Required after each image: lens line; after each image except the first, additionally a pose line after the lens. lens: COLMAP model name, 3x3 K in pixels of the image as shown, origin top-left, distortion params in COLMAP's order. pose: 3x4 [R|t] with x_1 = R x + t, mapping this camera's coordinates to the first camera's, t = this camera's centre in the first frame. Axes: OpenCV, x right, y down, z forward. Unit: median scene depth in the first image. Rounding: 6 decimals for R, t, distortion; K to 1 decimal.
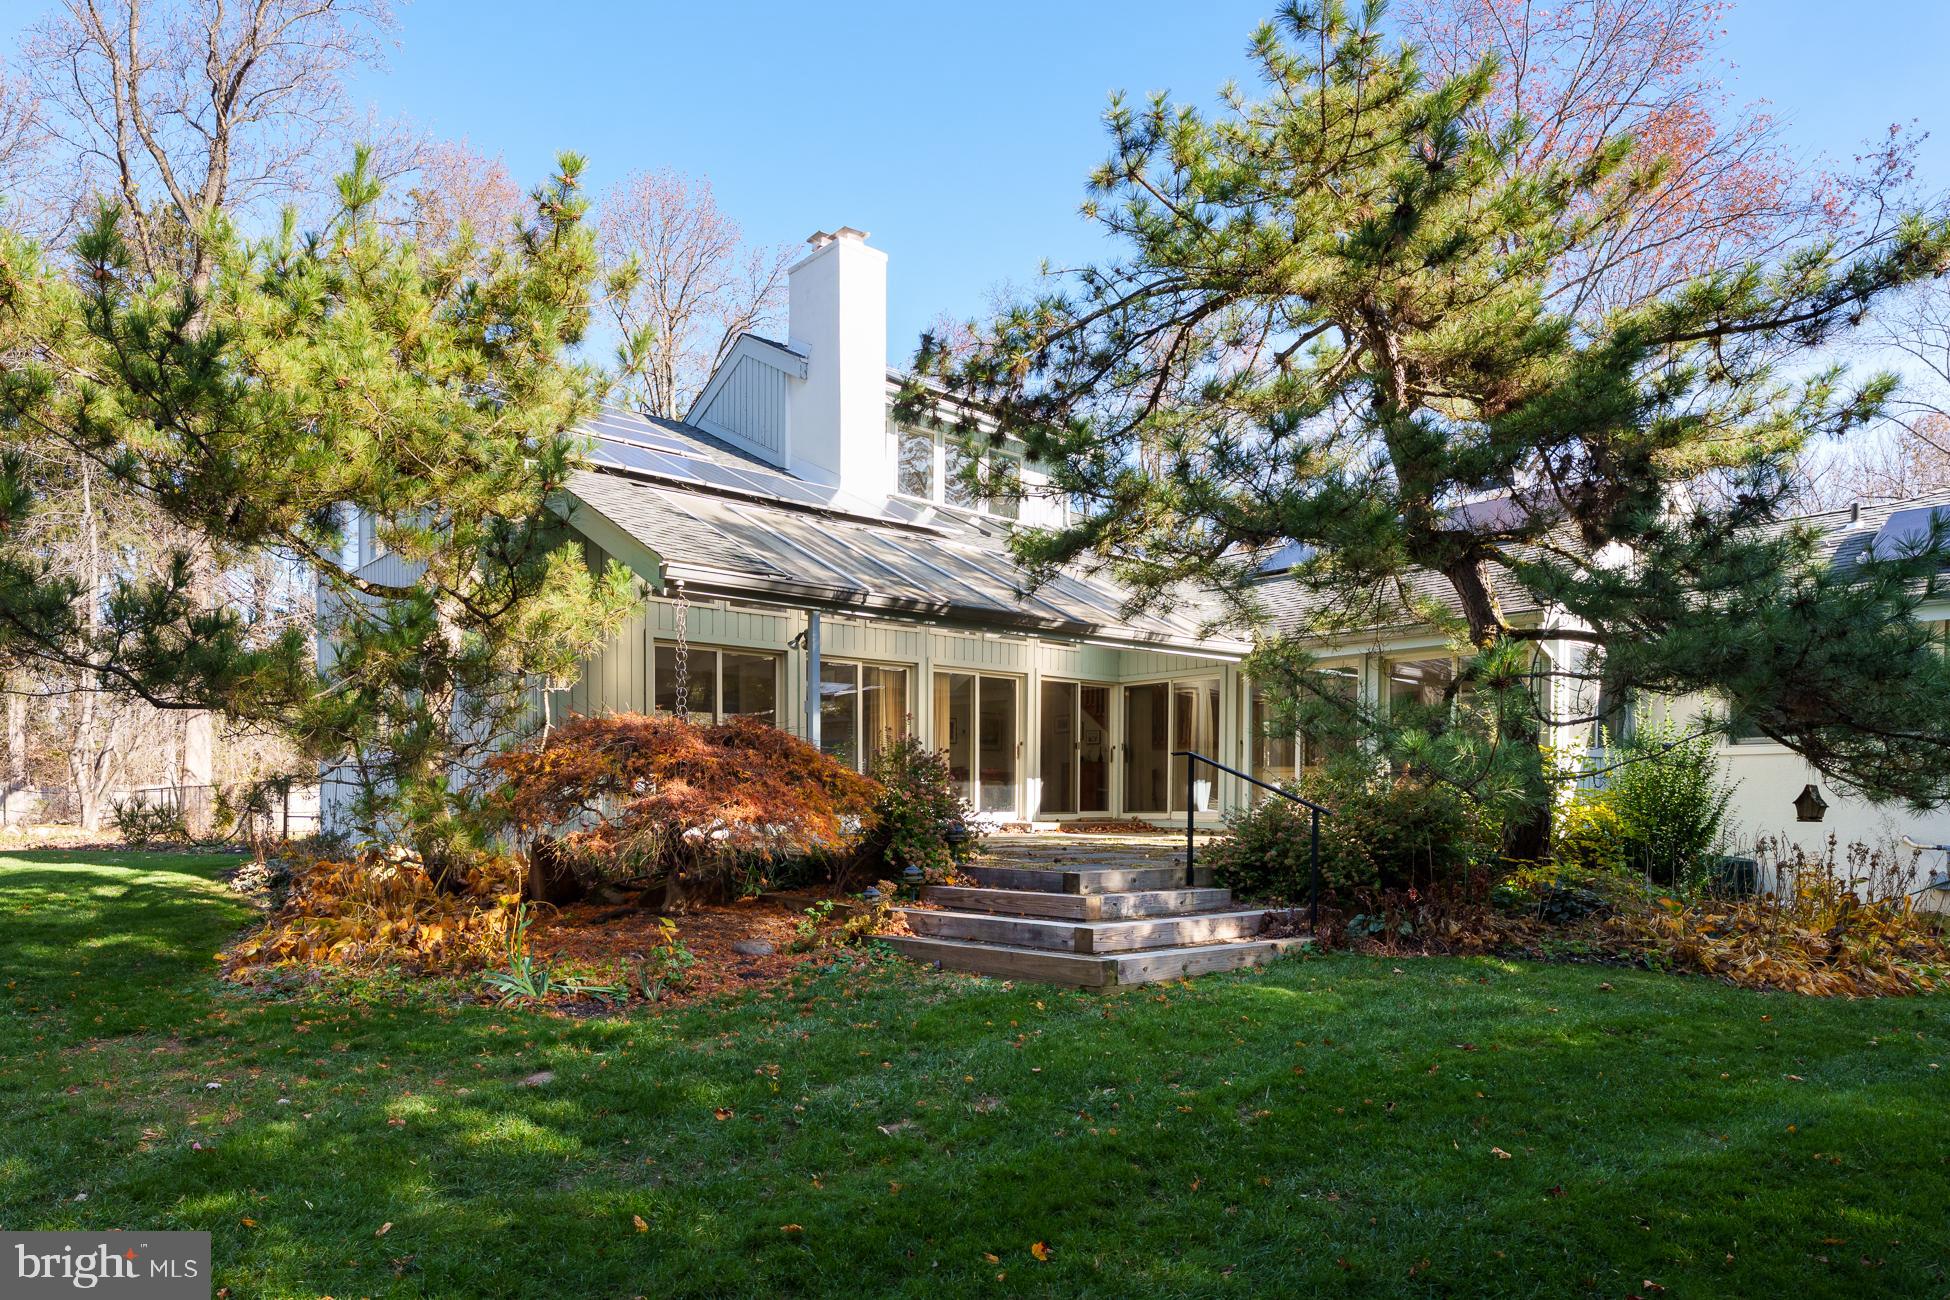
lens RADIAL K [[1063.3, 0, 973.4], [0, 1063.3, 779.3], [0, 0, 1]] dist [-0.003422, -0.000443]
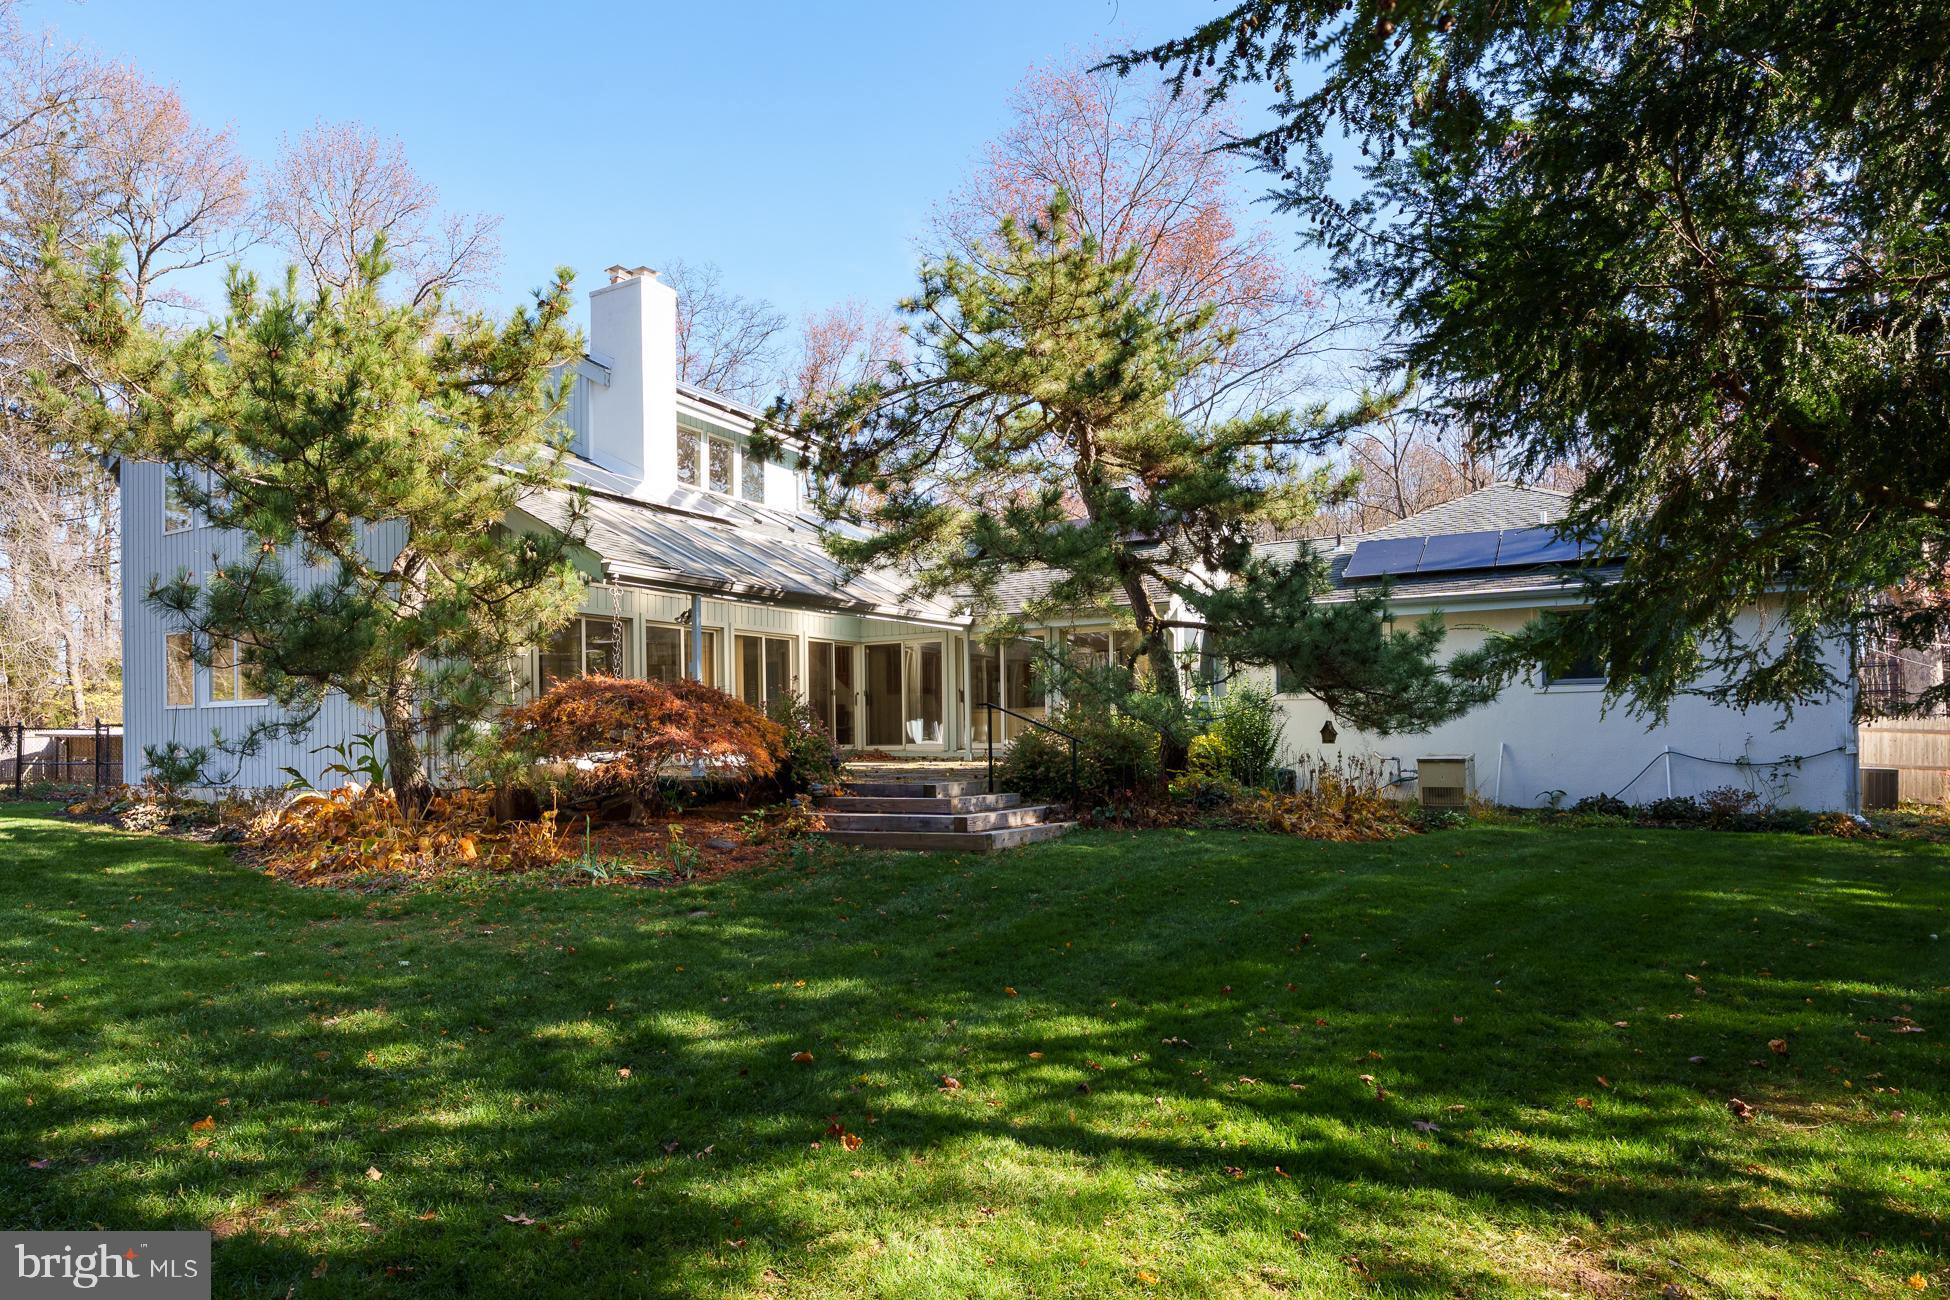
lens RADIAL K [[972.0, 0, 951.2], [0, 972.0, 640.2], [0, 0, 1]] dist [-0.010645, 0.000191]
pose [[0.950409, 0.017124, 0.310531, -0.231079], [0.007141, 0.997018, -0.076833, -0.007715], [-0.310921, 0.075240, 0.947453, -0.247279]]
